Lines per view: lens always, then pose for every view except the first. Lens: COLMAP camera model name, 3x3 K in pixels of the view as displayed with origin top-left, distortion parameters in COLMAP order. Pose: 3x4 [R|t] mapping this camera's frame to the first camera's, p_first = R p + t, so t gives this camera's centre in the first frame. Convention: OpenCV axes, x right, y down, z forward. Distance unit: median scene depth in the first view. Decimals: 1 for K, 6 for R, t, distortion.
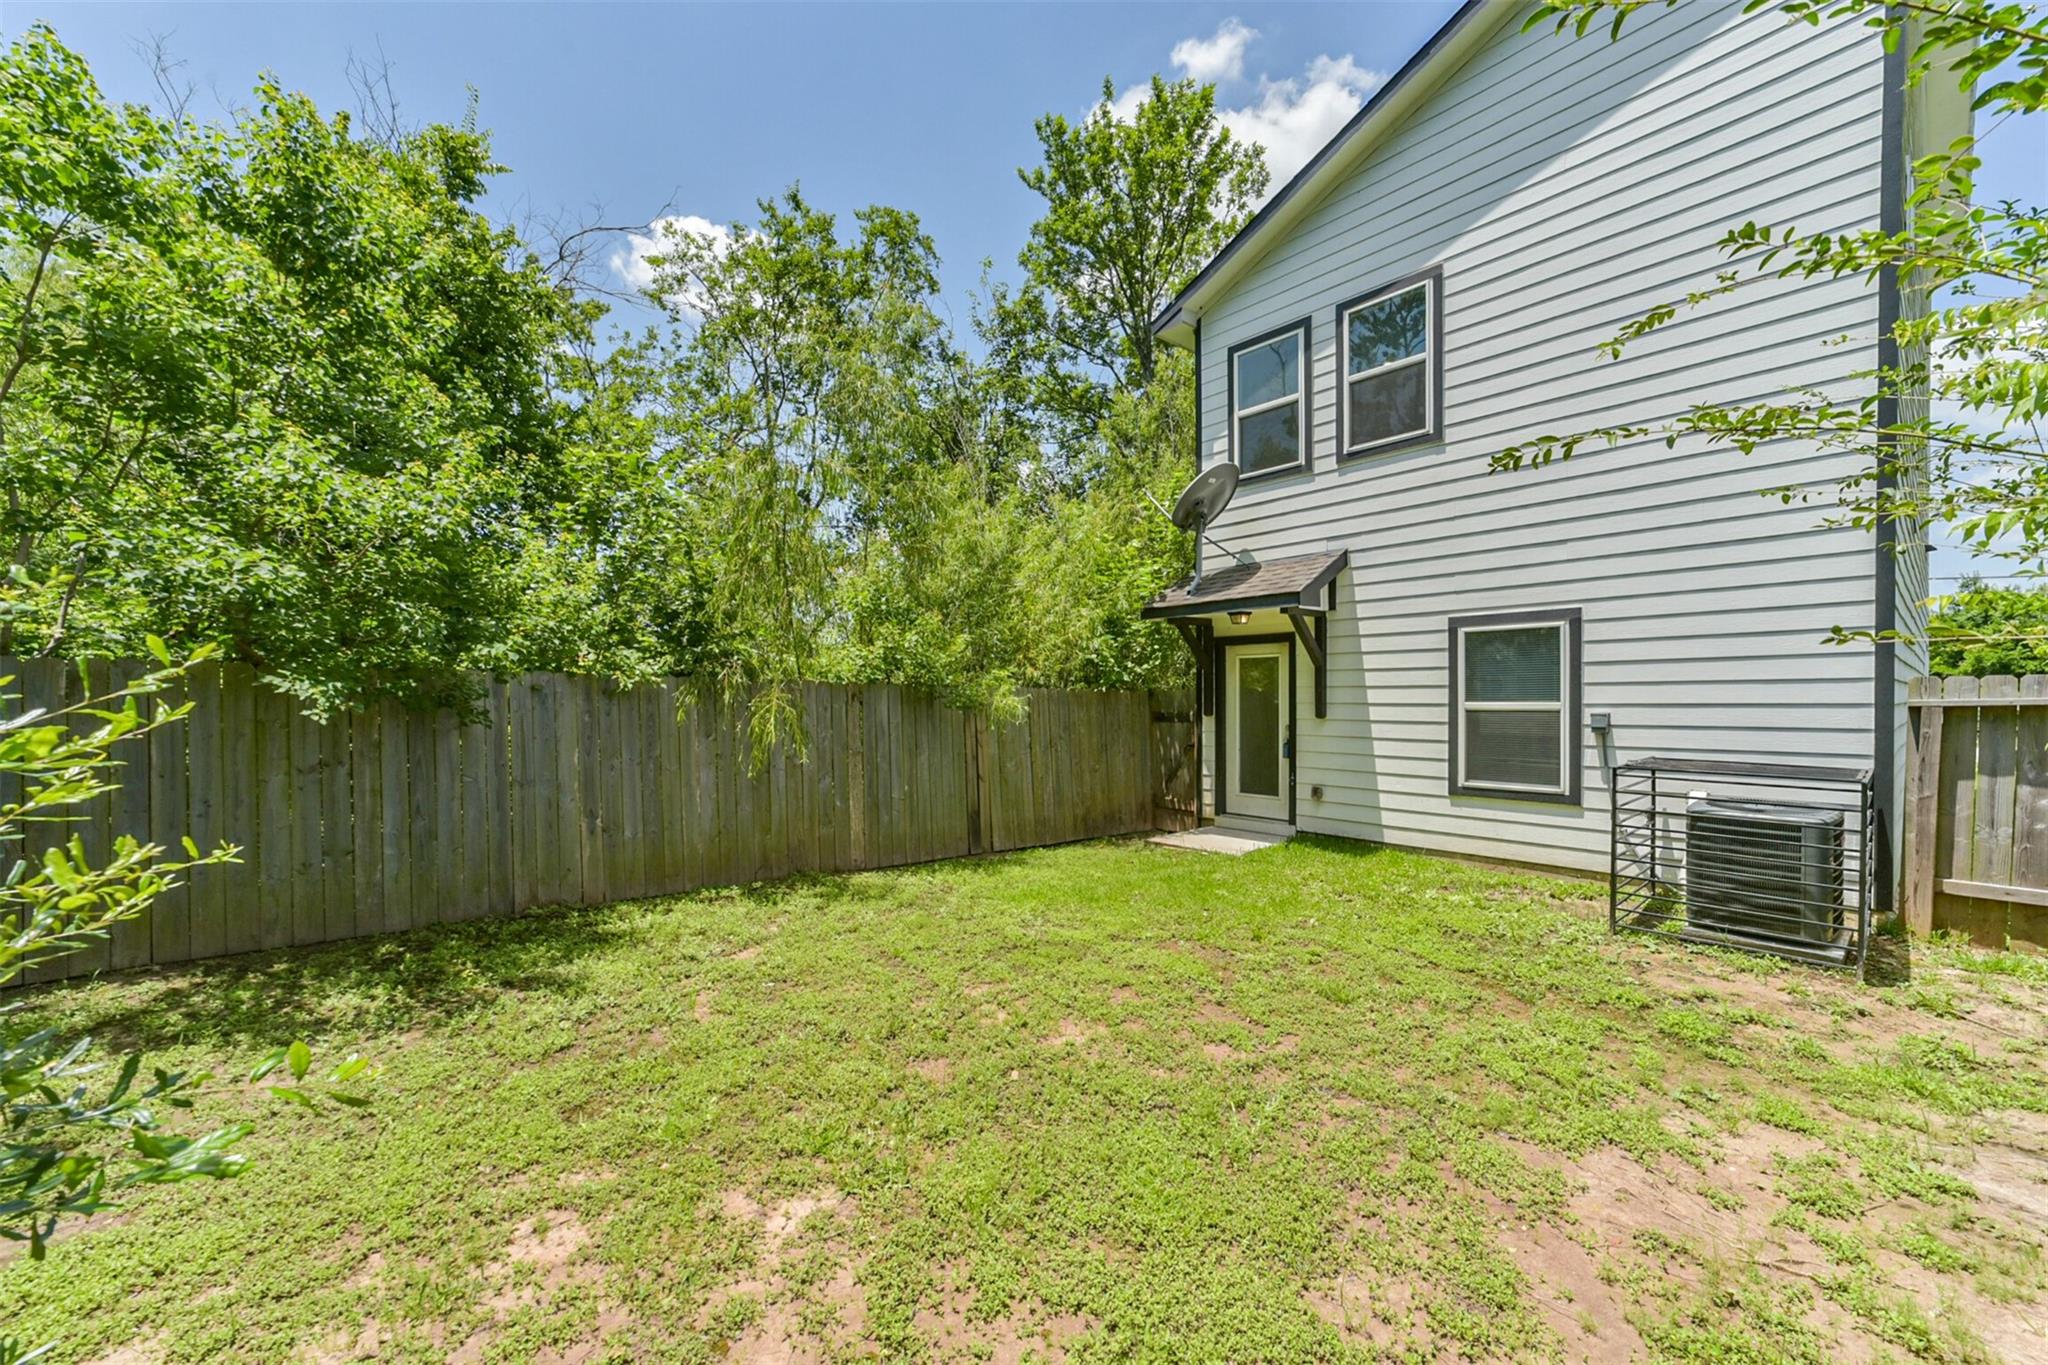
lens RADIAL K [[791.5, 0, 1029.6], [0, 791.5, 687.7], [0, 0, 1]] dist [-0.014969, 0.008906]
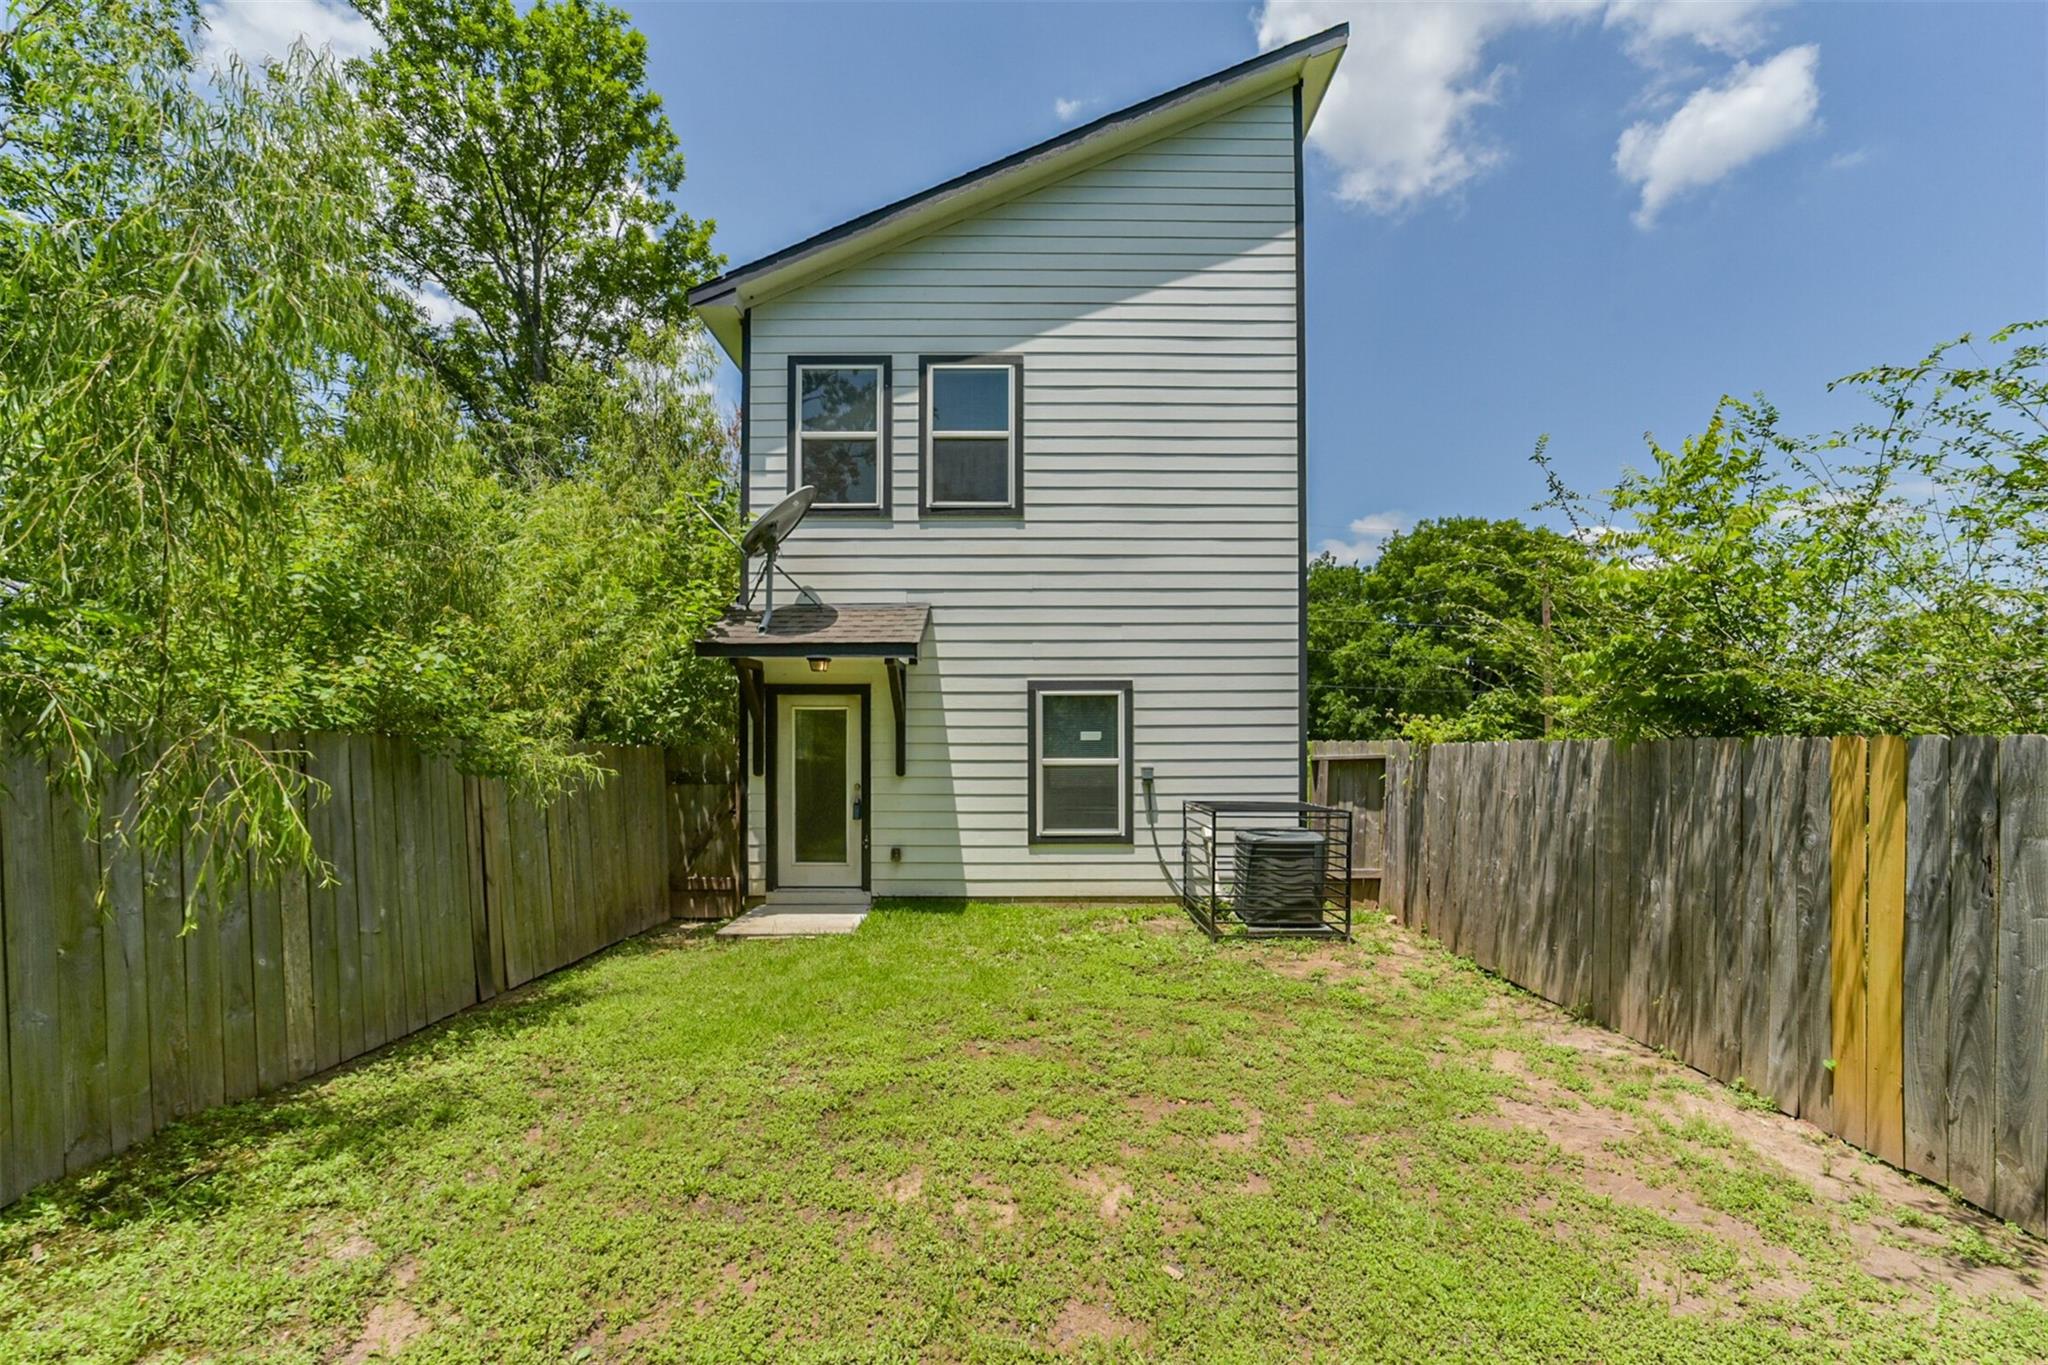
lens RADIAL K [[804.8, 0, 1024.4], [0, 804.8, 735.3], [0, 0, 1]] dist [-0.030753, 0.009761]
pose [[0.652362, 0.014532, 0.757768, -0.303451], [-0.010120, 0.999894, -0.010463, -0.002015], [-0.757840, -0.000843, 0.652440, 0.275378]]
